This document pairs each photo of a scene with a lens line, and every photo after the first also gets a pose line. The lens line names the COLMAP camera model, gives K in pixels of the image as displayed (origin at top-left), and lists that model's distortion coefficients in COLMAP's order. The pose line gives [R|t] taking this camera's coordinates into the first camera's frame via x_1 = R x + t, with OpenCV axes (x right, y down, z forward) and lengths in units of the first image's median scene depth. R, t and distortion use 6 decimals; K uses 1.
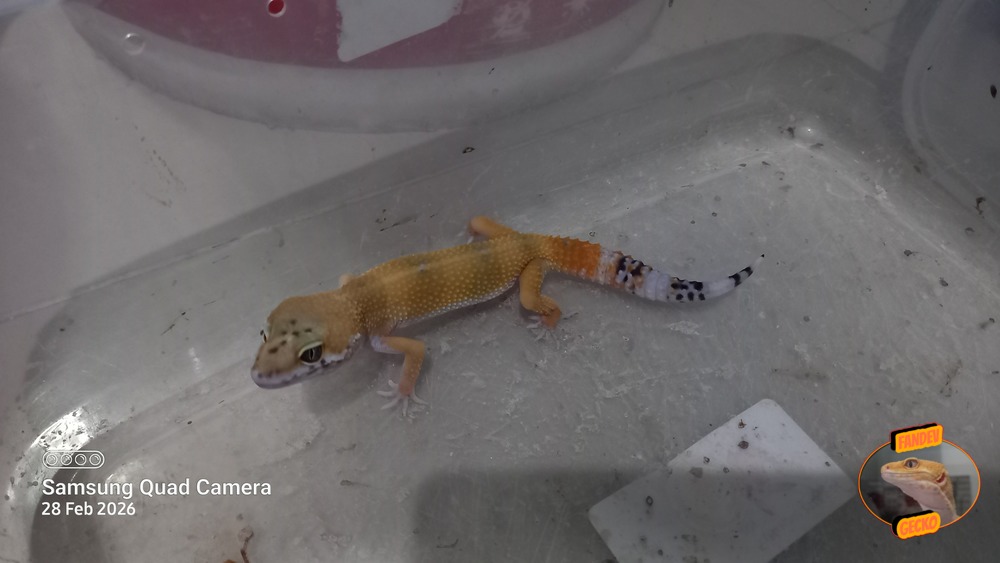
lens RADIAL K [[742.5, 0, 505.2], [0, 742.5, 284.9], [0, 0, 1]] dist [0.019333, -0.060152]
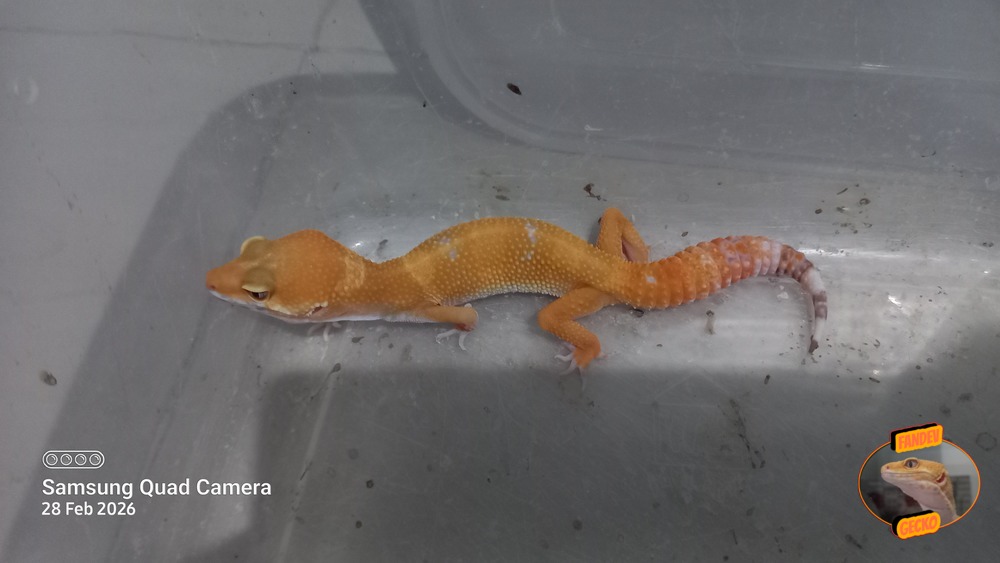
lens RADIAL K [[742.5, 0, 505.2], [0, 742.5, 284.9], [0, 0, 1]] dist [0.019333, -0.060152]
pose [[0.616557, -0.728539, 0.298477, 0.342114], [0.672207, 0.684485, 0.282165, -0.385784], [-0.409871, 0.026668, 0.911753, 0.403225]]
